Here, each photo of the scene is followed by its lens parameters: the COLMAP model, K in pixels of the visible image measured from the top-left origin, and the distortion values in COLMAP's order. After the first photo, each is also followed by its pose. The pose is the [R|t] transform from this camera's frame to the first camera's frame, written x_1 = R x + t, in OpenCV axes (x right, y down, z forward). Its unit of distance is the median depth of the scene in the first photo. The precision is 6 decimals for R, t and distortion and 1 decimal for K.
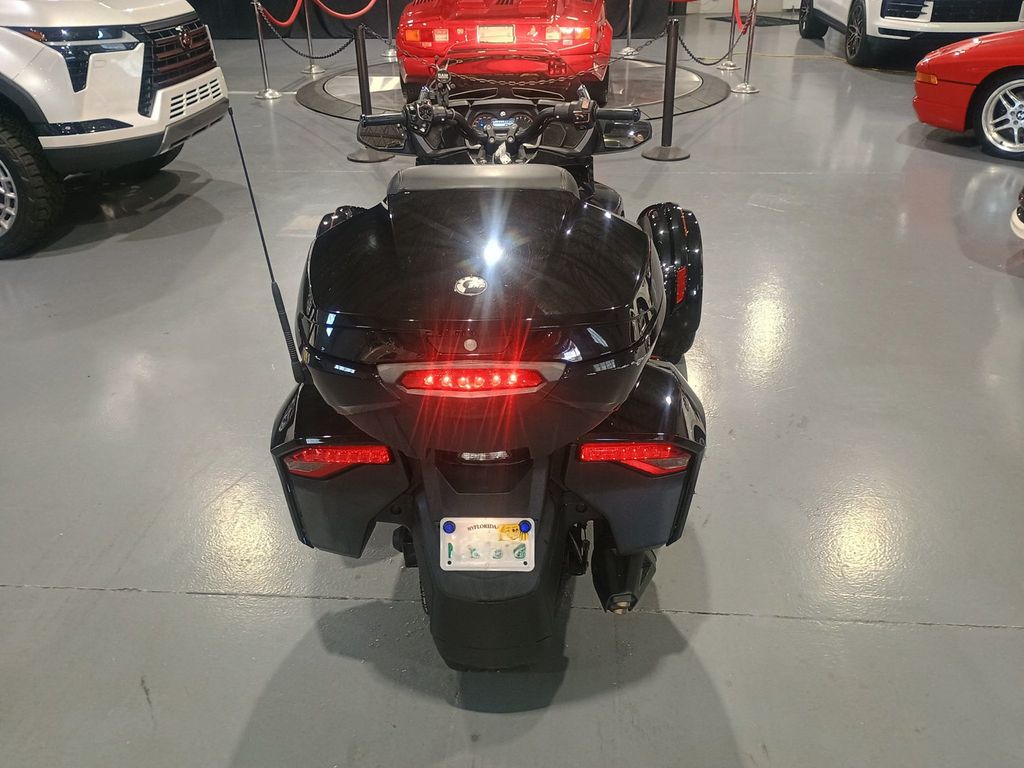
lens RADIAL K [[896.0, 0, 516.7], [0, 896.0, 385.5], [0, 0, 1]] dist [0.095086, -0.122987]
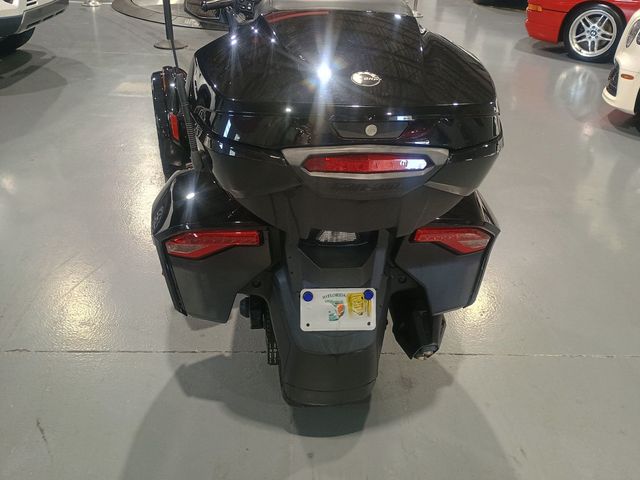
lens RADIAL K [[562.7, 0, 320.0], [0, 562.7, 240.0], [0, 0, 1]] dist [0.014852, 0.006269]
pose [[0.991923, -0.007767, 0.126607, -0.113193], [0.001351, 0.998714, 0.050683, 0.030302], [-0.126838, -0.050102, 0.990657, 0.174945]]
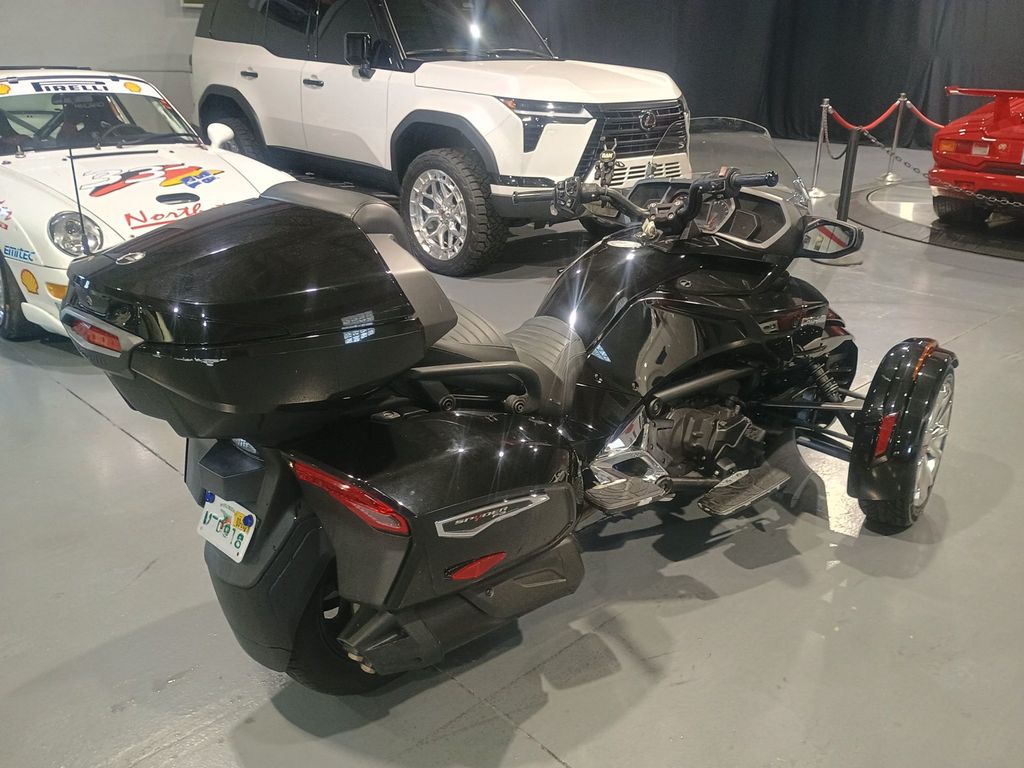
lens RADIAL K [[913.0, 0, 536.9], [0, 913.0, 385.6], [0, 0, 1]] dist [0.041432, 0.000293]
pose [[0.745611, 0.259076, -0.613958, 0.633895], [-0.327729, 0.944771, 0.000667, -0.073626], [0.580222, 0.200715, 0.789339, 0.234172]]
